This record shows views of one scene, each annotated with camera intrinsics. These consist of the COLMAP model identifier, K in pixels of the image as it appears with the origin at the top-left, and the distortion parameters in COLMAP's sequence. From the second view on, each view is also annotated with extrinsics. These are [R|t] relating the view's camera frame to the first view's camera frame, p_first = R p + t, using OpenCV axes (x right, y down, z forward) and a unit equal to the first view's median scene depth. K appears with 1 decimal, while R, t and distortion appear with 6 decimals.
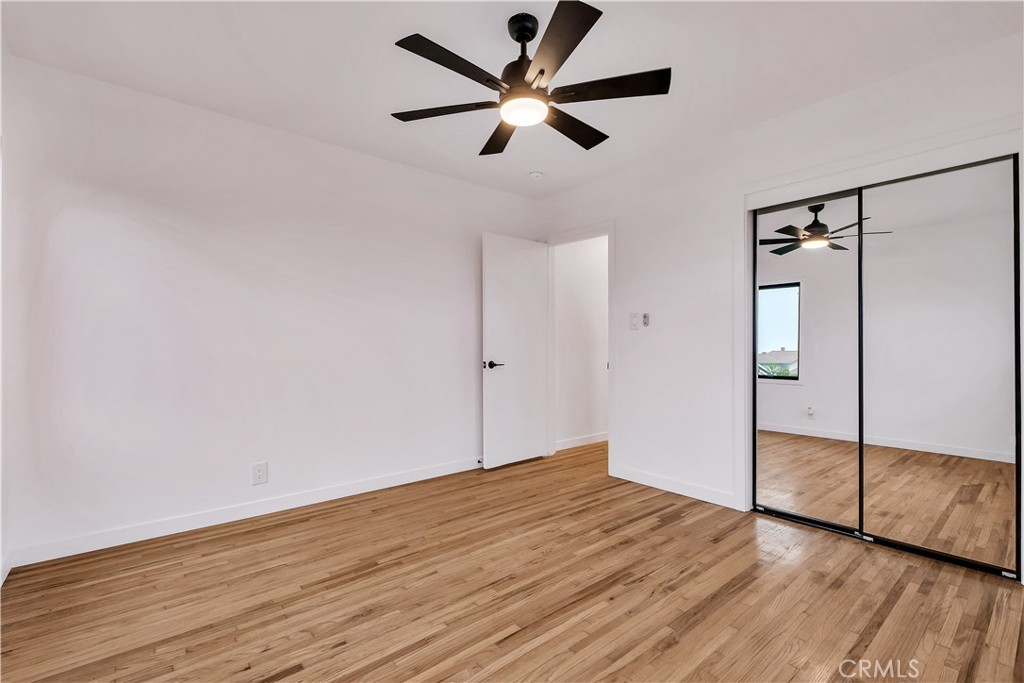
lens RADIAL K [[494.8, 0, 512.0], [0, 494.8, 341.5], [0, 0, 1]] dist [0.002565, 0.000421]
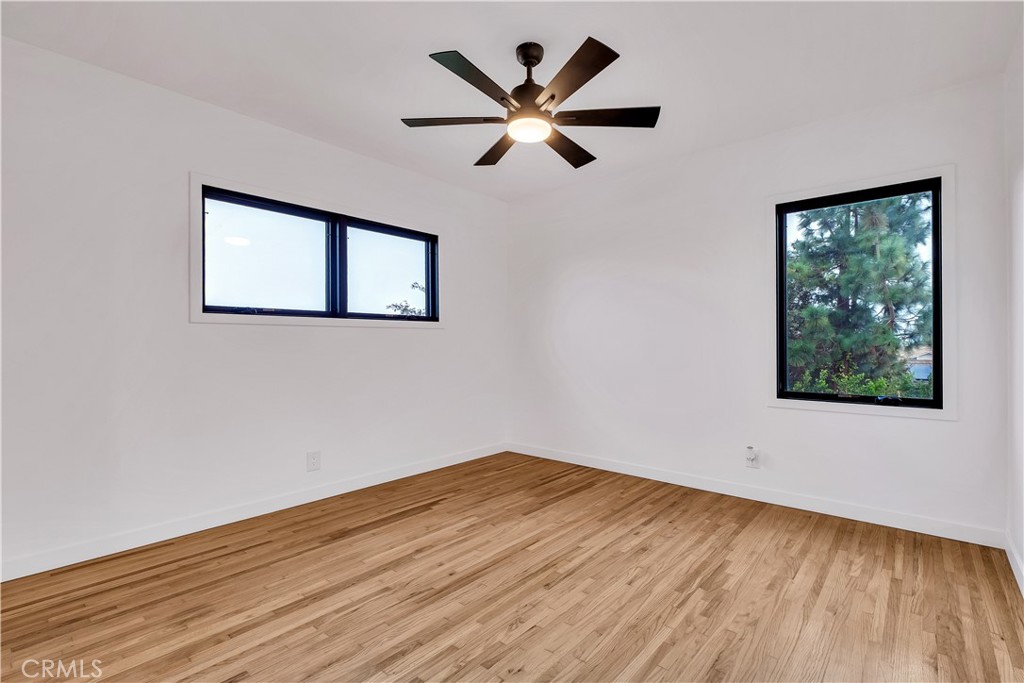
lens RADIAL K [[494.8, 0, 512.0], [0, 494.8, 341.5], [0, 0, 1]] dist [0.002565, 0.000421]
pose [[-0.991172, 0.002065, -0.132568, 0.202451], [0.002670, 0.999987, -0.004387, 0.007344], [0.132558, -0.004702, -0.991164, 2.027341]]
